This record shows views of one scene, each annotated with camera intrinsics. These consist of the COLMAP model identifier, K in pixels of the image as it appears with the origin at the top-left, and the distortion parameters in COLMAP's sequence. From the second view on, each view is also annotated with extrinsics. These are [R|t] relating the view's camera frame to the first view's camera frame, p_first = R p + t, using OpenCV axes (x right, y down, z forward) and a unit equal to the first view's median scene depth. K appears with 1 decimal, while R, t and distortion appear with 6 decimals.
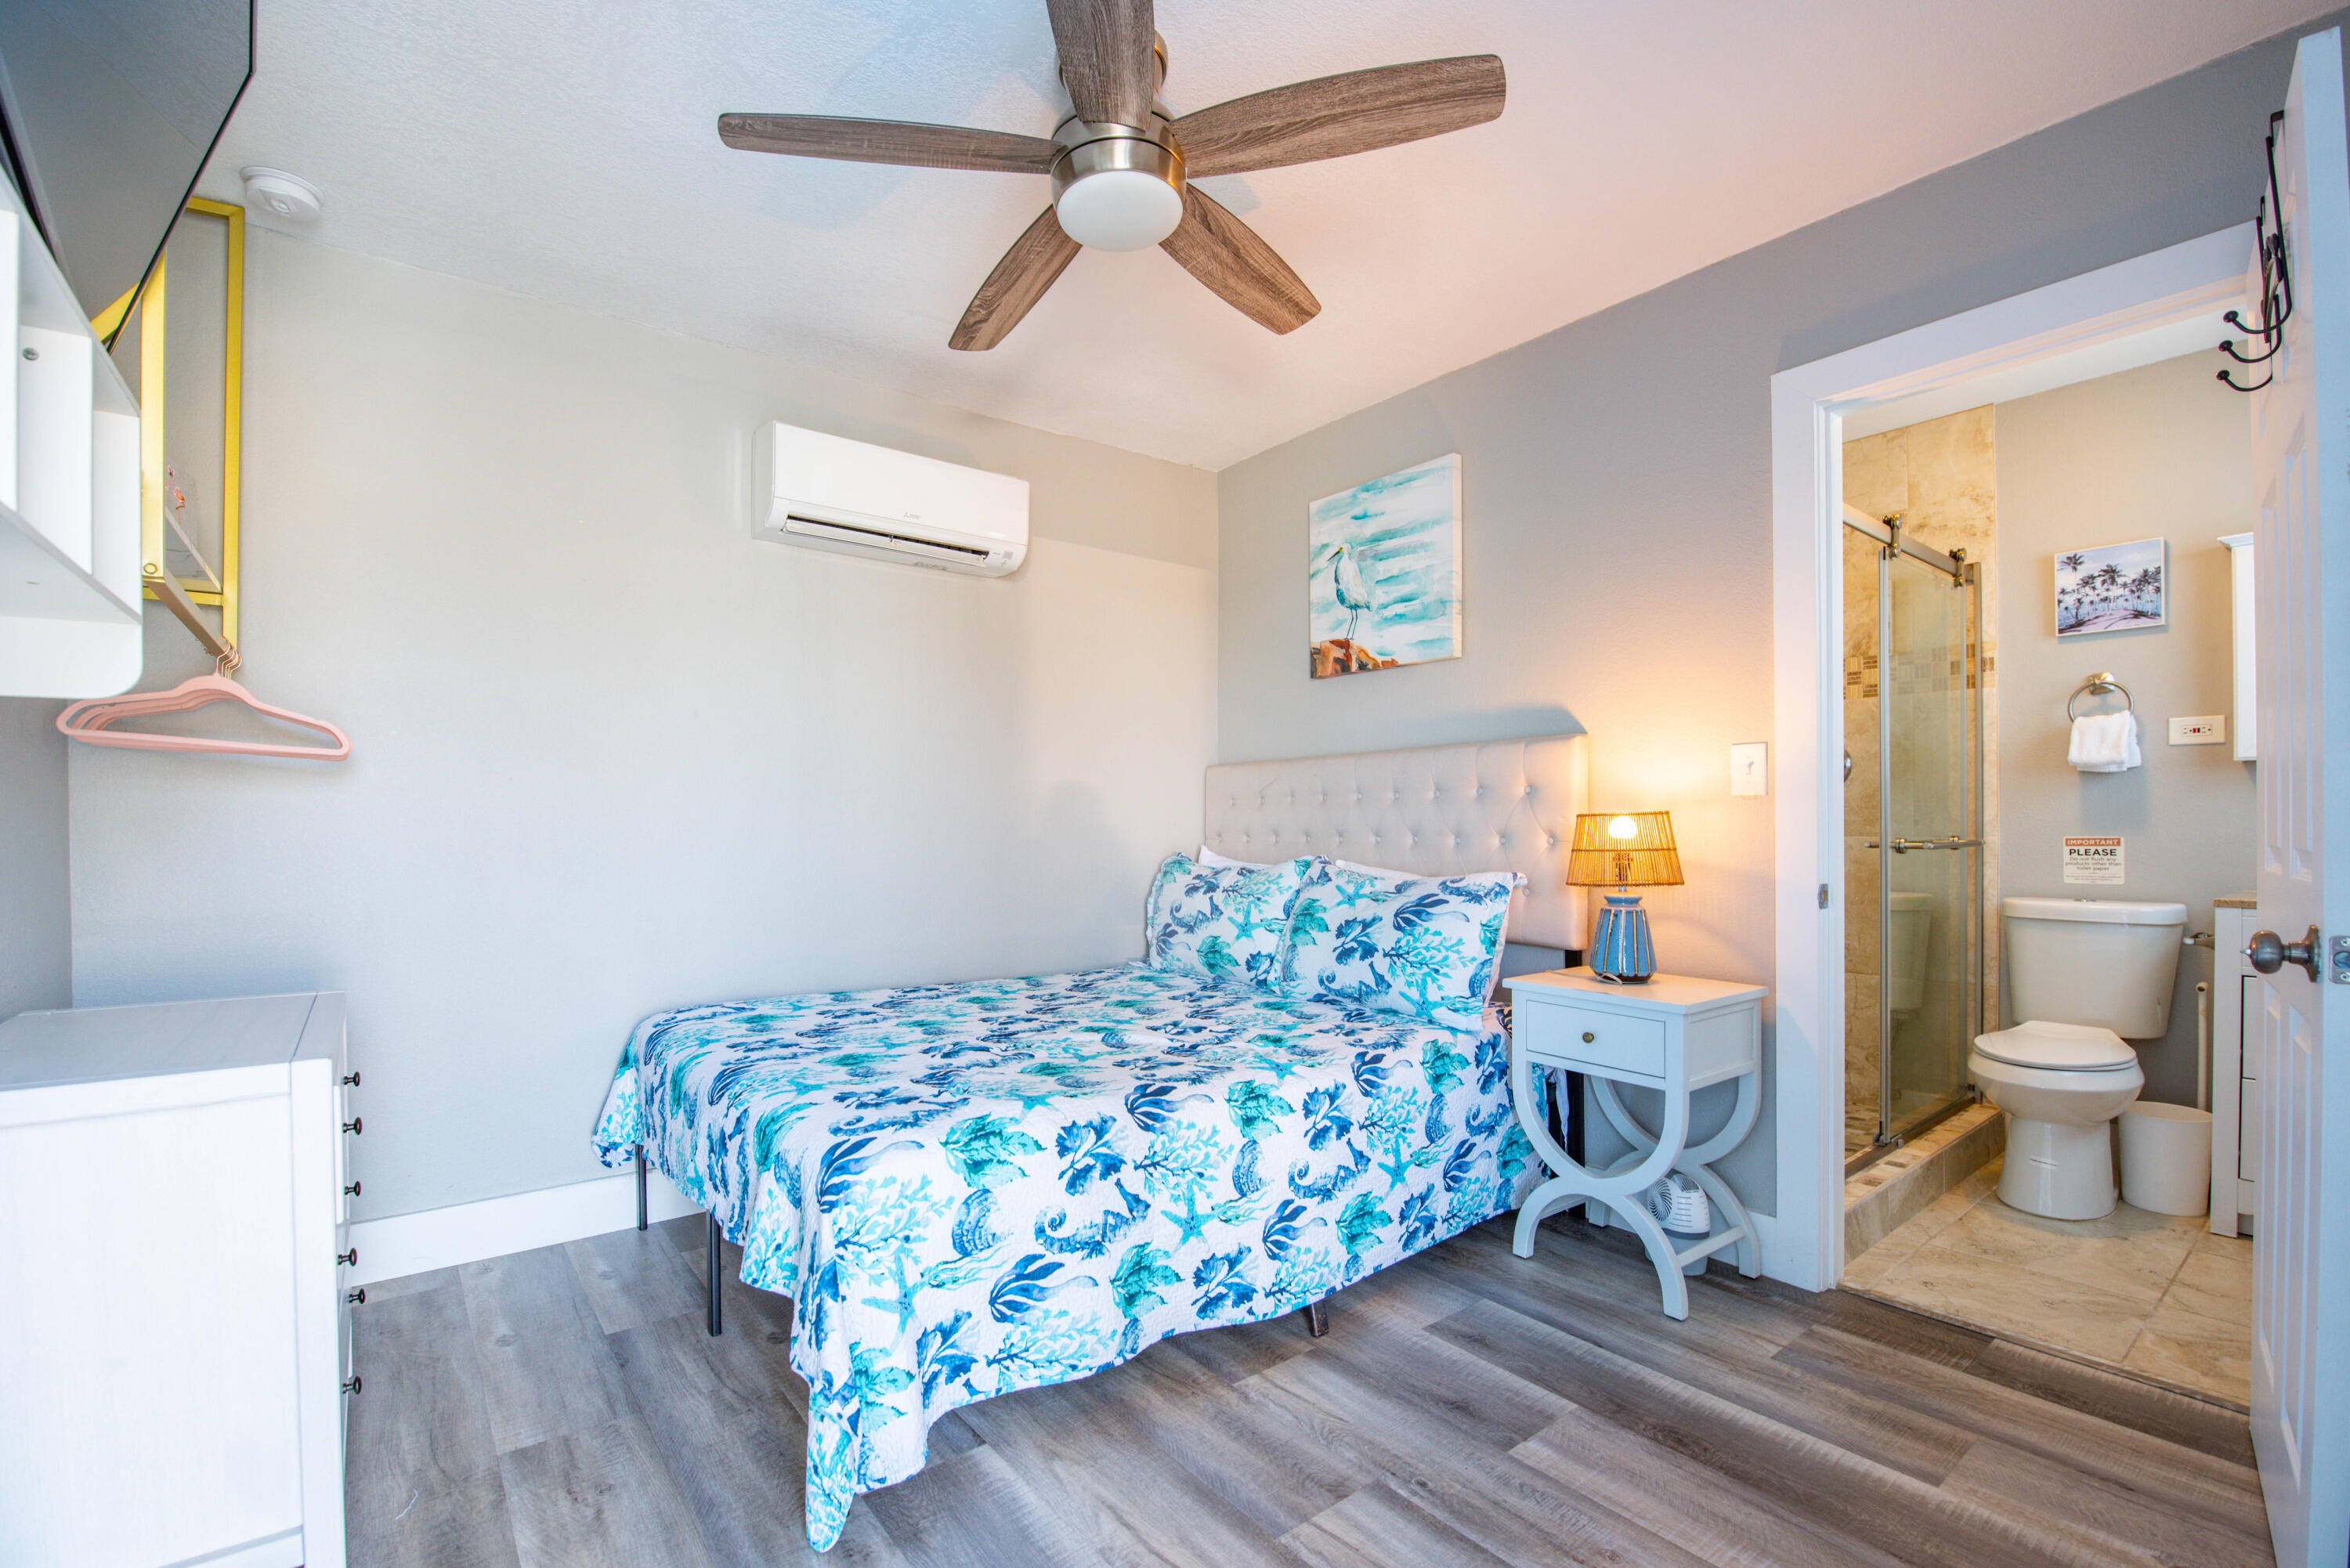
lens RADIAL K [[1066.6, 0, 1173.2], [0, 1066.6, 813.2], [0, 0, 1]] dist [0.000281, -0.000005]
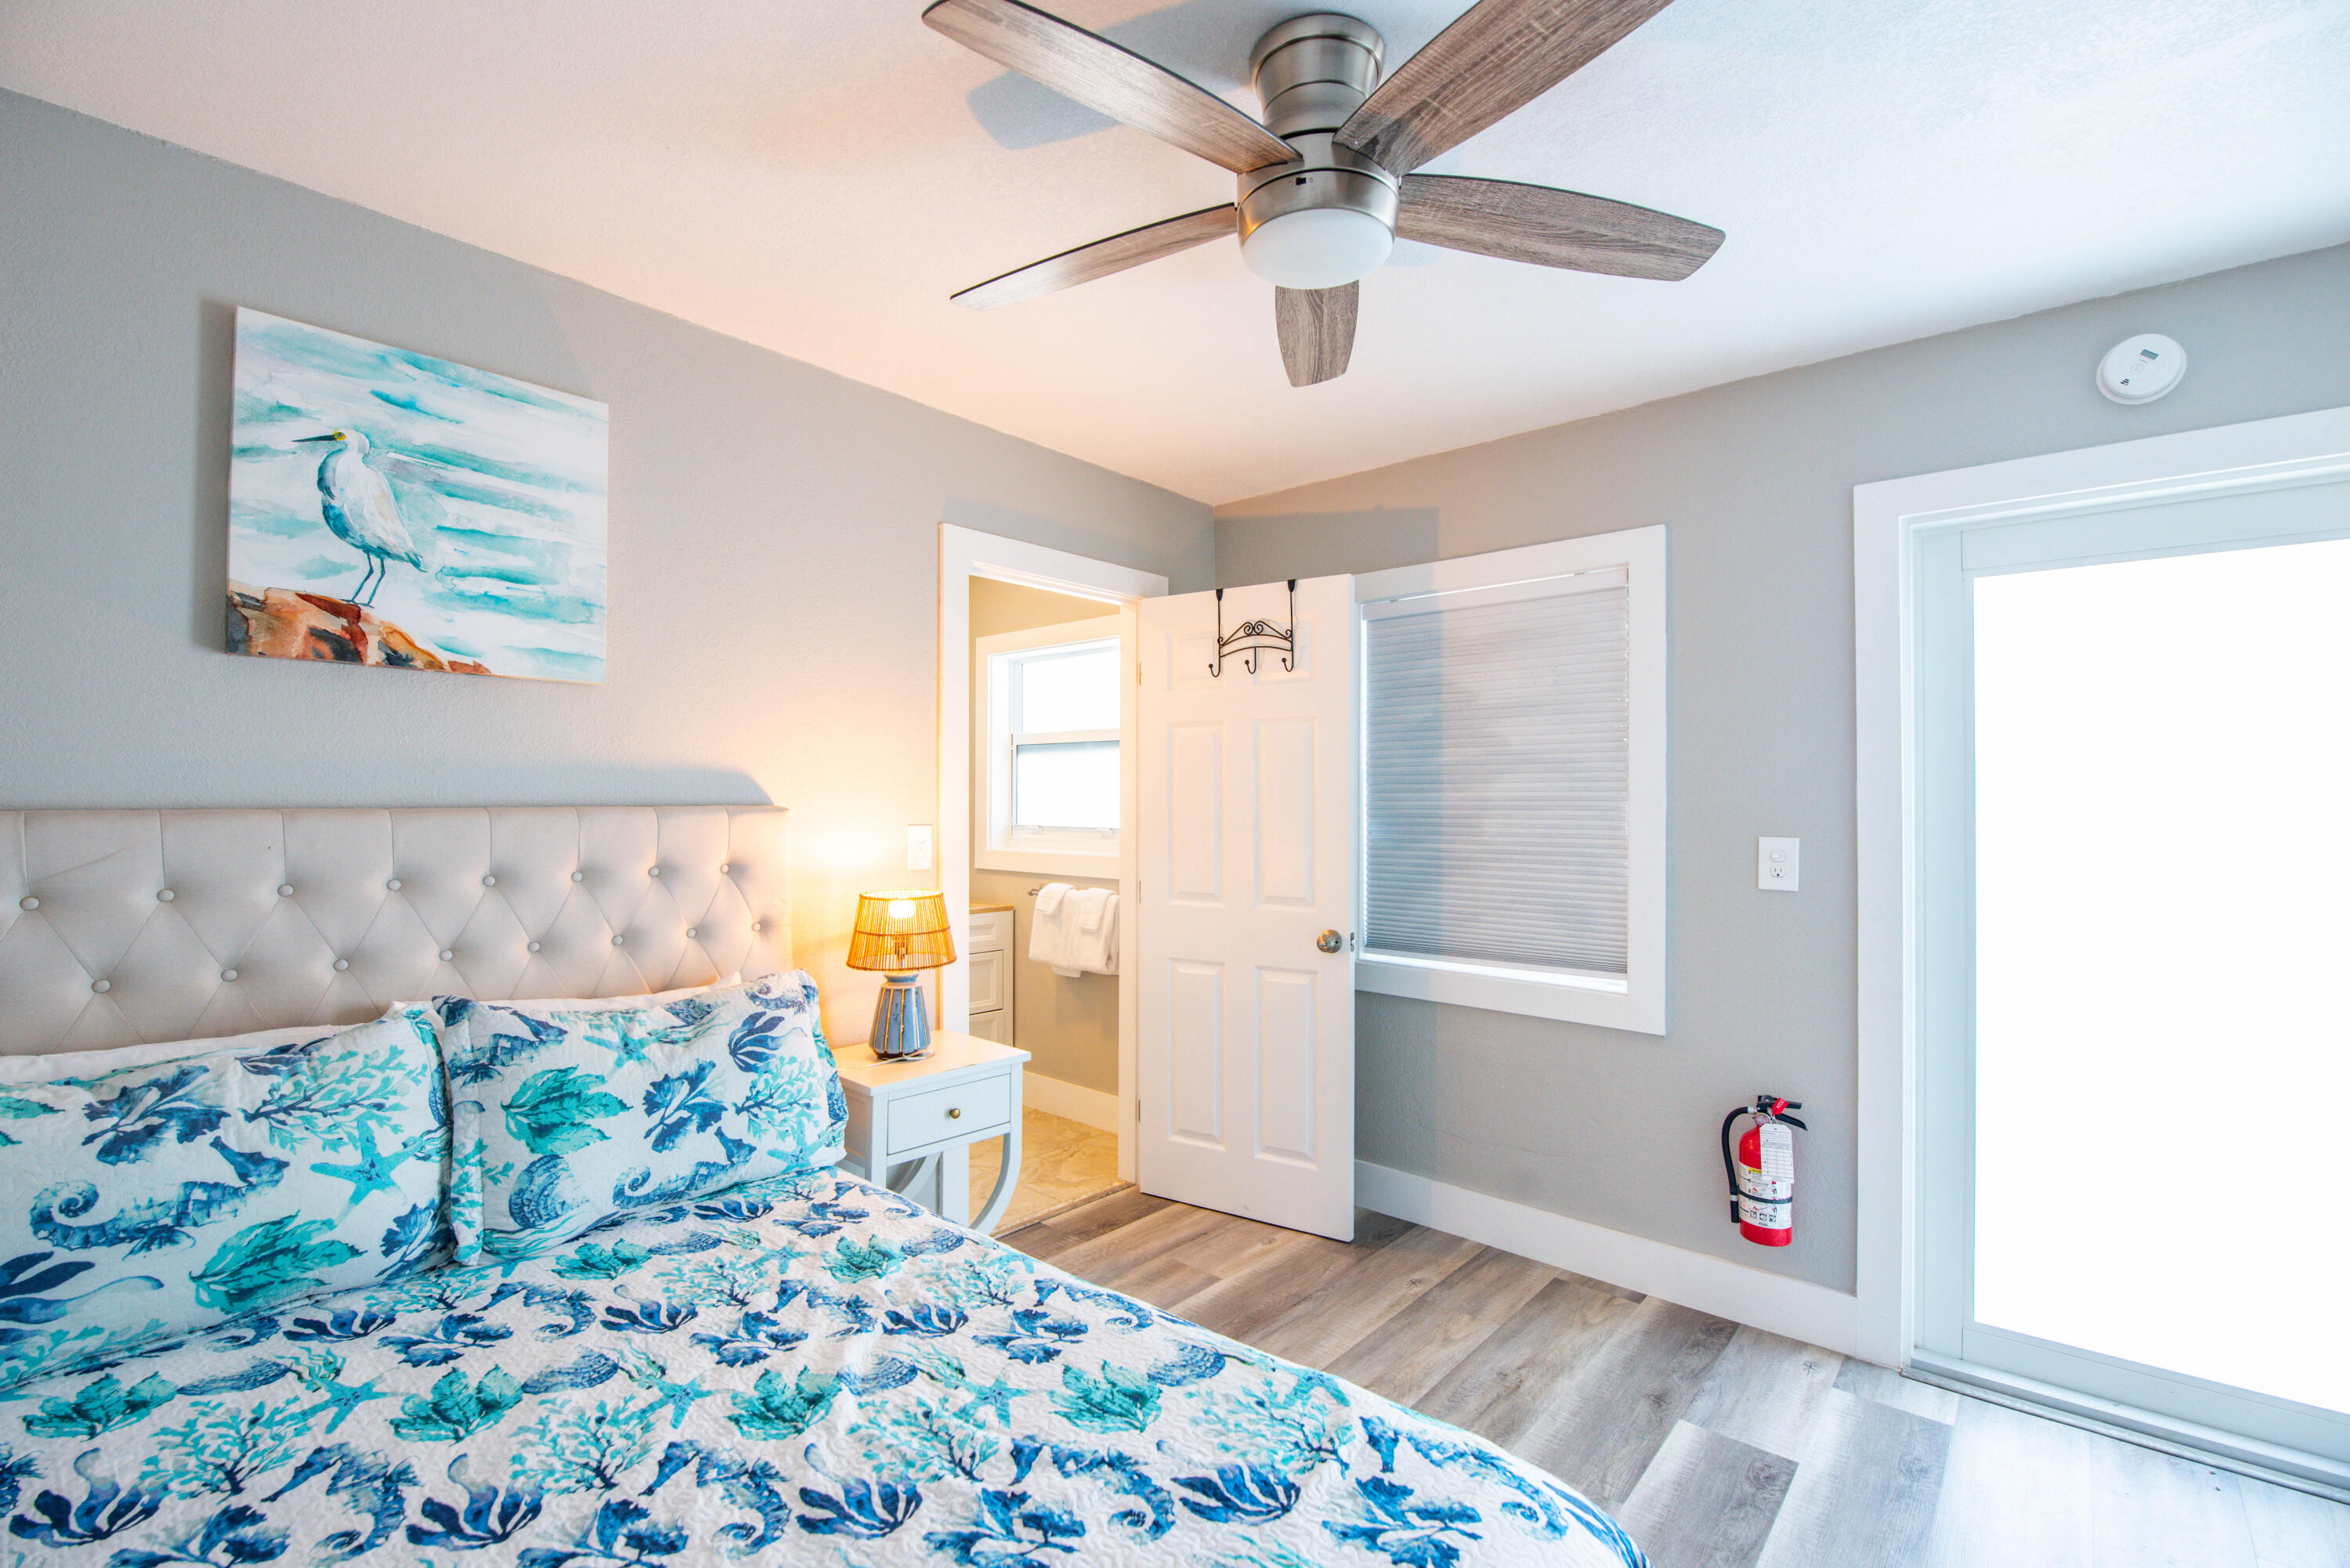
lens RADIAL K [[1029.0, 0, 1175.0], [0, 1029.0, 784.0], [0, 0, 1]] dist [-0.022642, -0.000128]
pose [[-0.199041, 0.023948, 0.979699, -0.468918], [-0.011402, 0.999577, -0.026751, -0.063405], [-0.979925, -0.016495, -0.198683, 0.731103]]
